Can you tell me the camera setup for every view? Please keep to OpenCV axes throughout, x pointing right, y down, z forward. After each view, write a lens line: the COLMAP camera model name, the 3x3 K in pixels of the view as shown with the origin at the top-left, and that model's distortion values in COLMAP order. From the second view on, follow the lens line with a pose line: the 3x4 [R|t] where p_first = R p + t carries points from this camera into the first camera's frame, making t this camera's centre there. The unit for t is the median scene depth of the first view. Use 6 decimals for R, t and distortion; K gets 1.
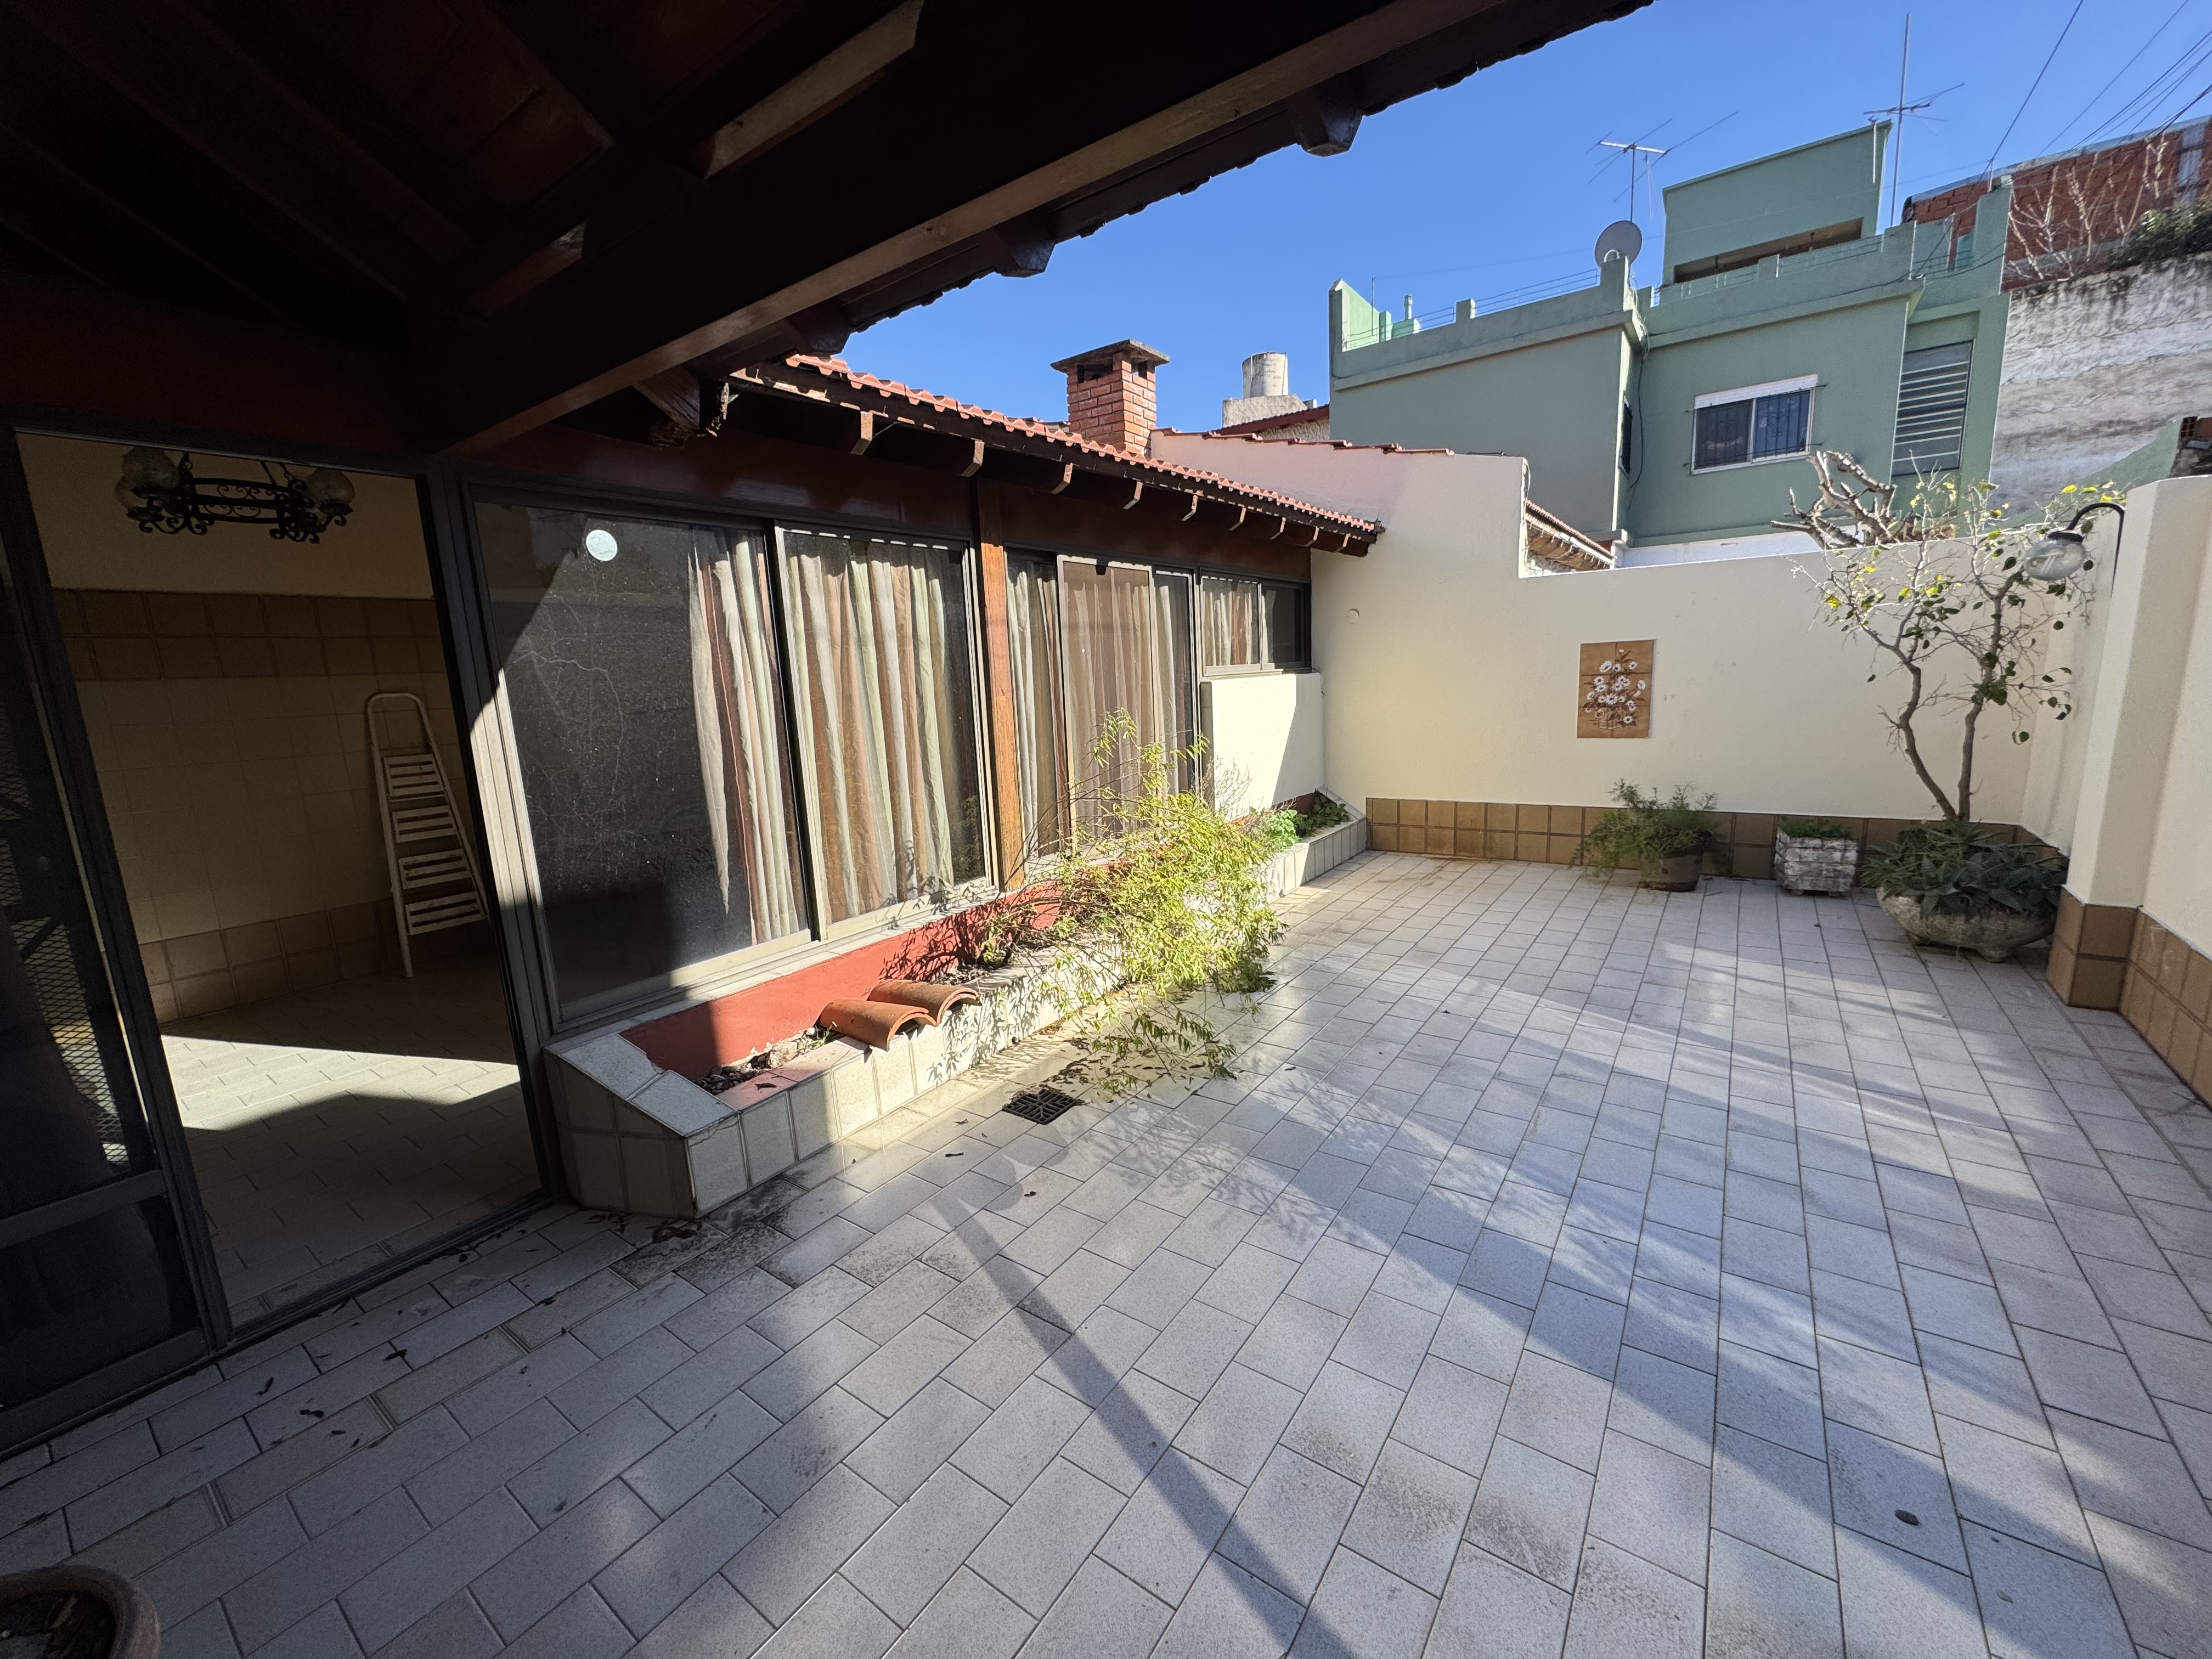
lens RADIAL K [[878.9, 0, 1105.0], [0, 878.9, 830.0], [0, 0, 1]] dist [-0.004635, 0.000226]
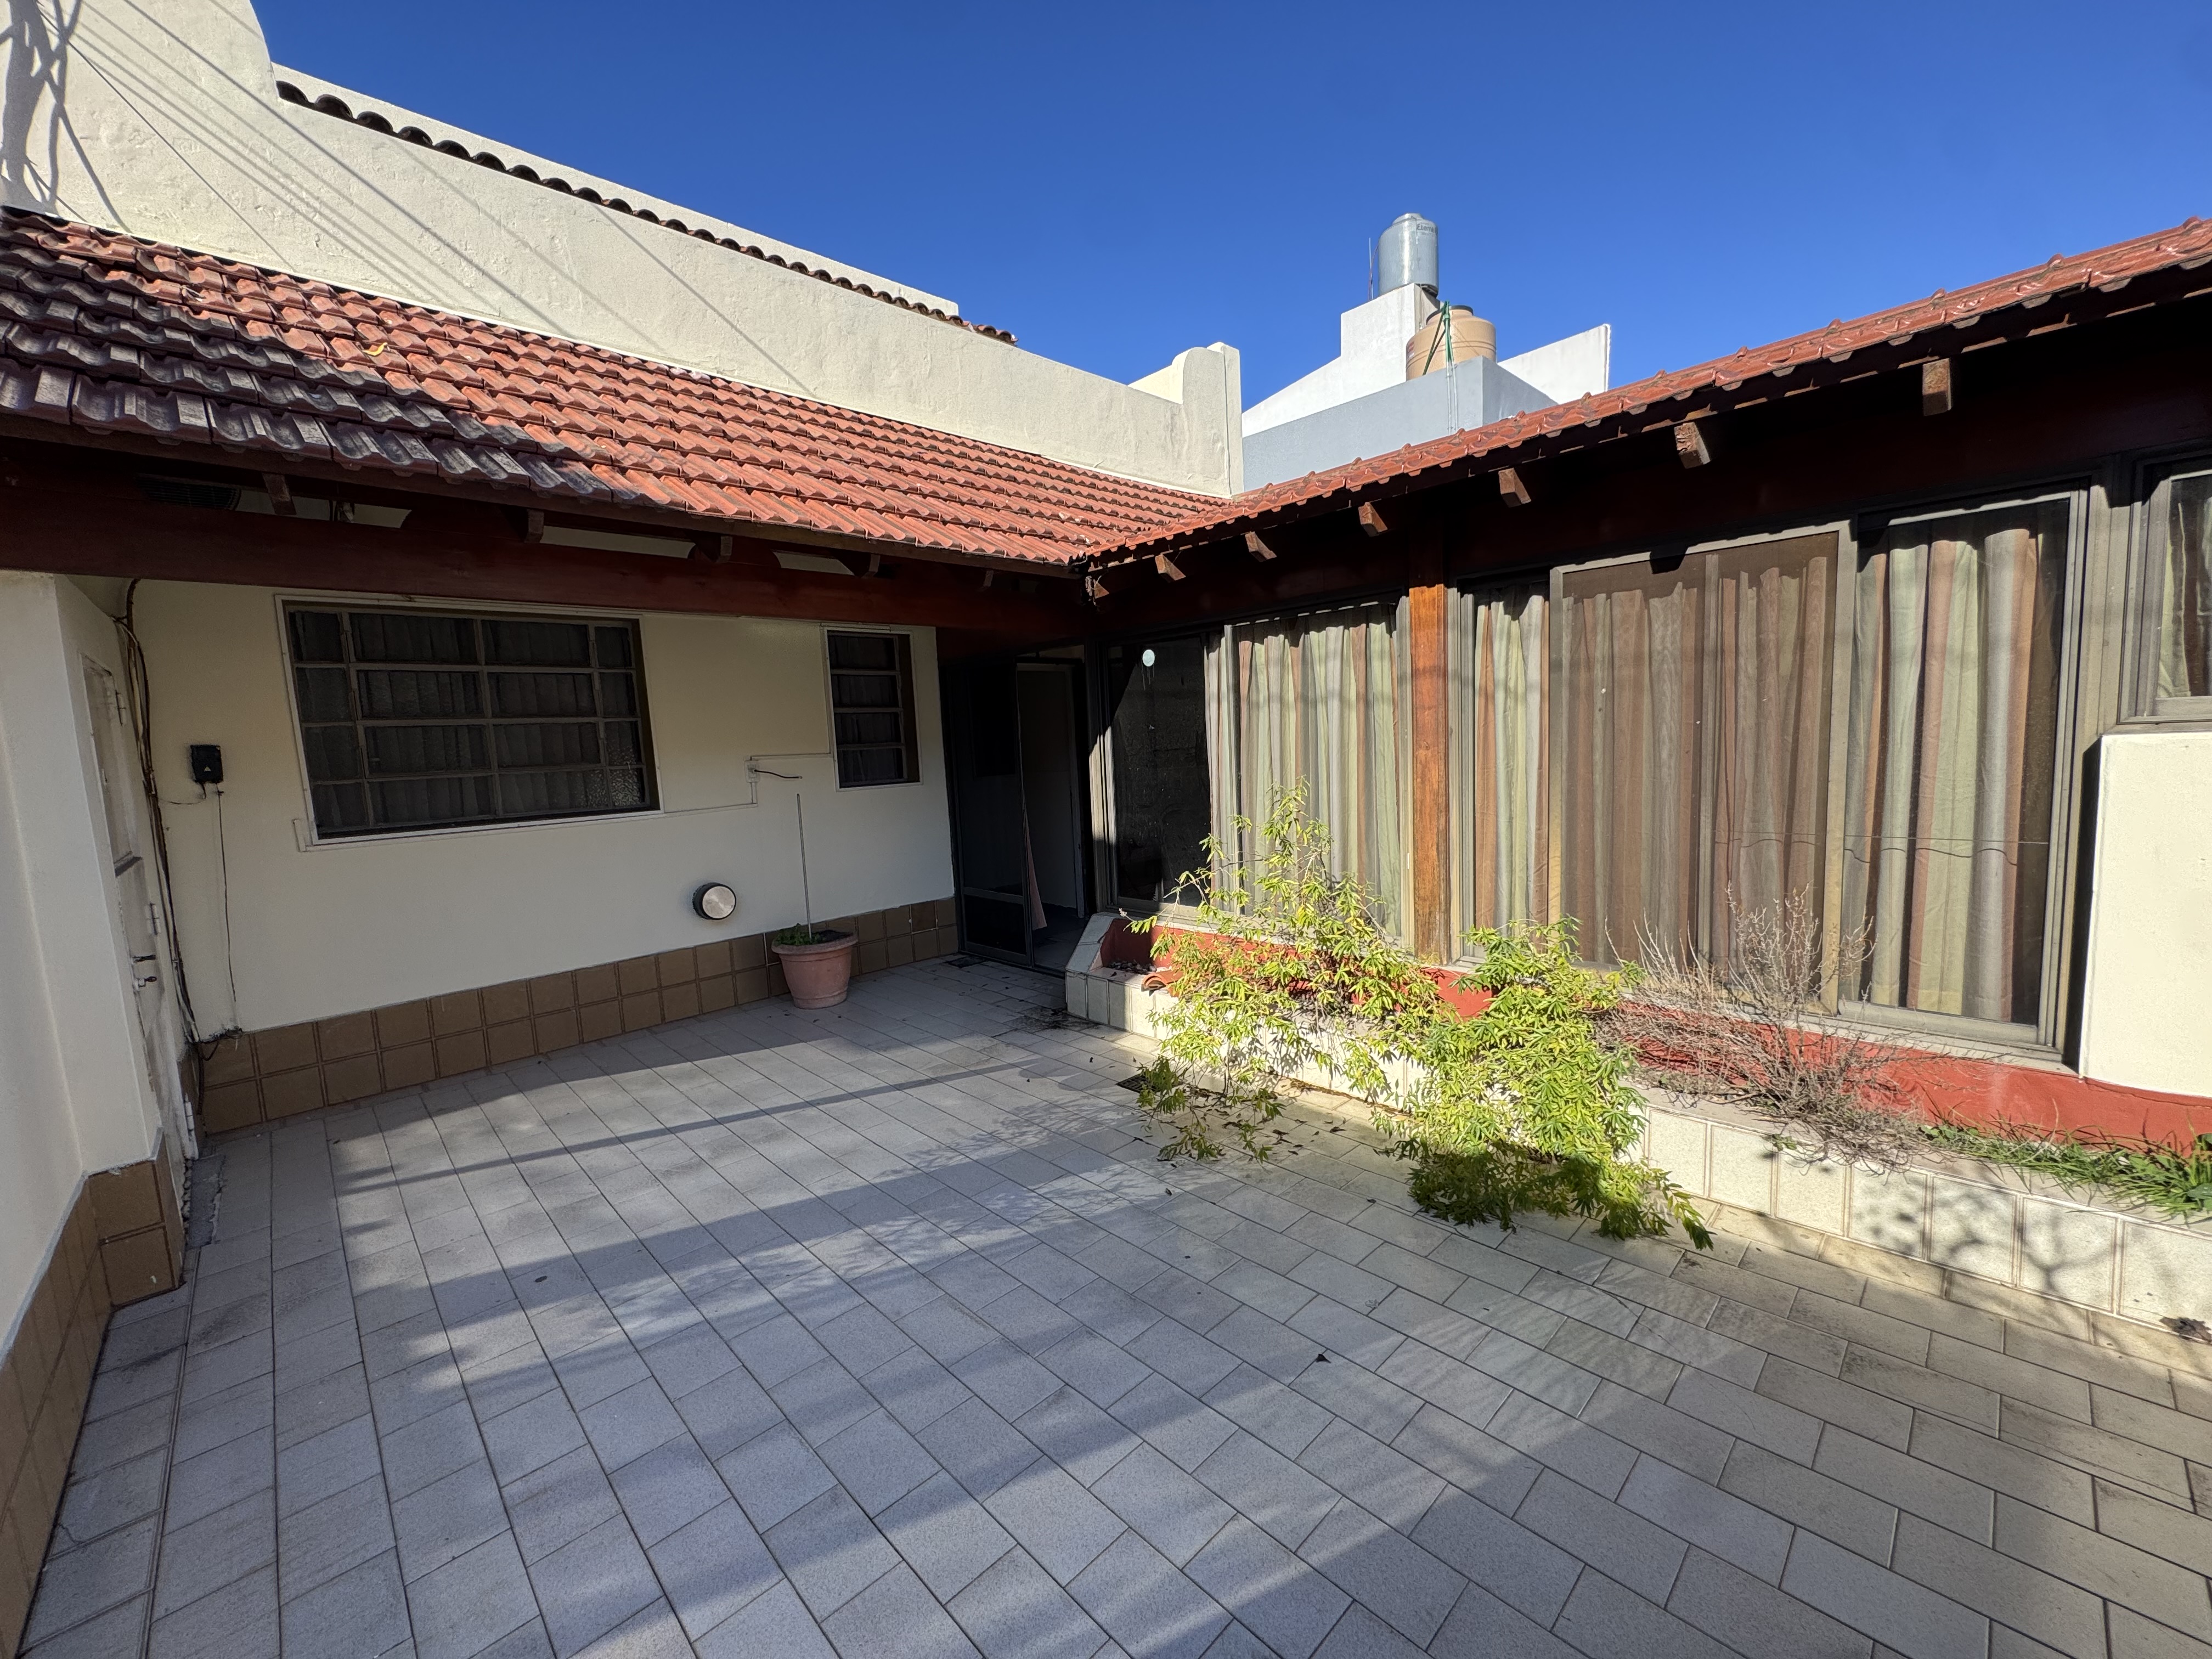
lens RADIAL K [[878.9, 0, 1105.0], [0, 878.9, 830.0], [0, 0, 1]] dist [-0.004635, 0.000226]
pose [[-0.176084, 0.163399, -0.970719, 1.352727], [-0.115200, 0.975930, 0.185173, -0.325630], [0.977611, 0.144433, -0.153022, 1.331955]]
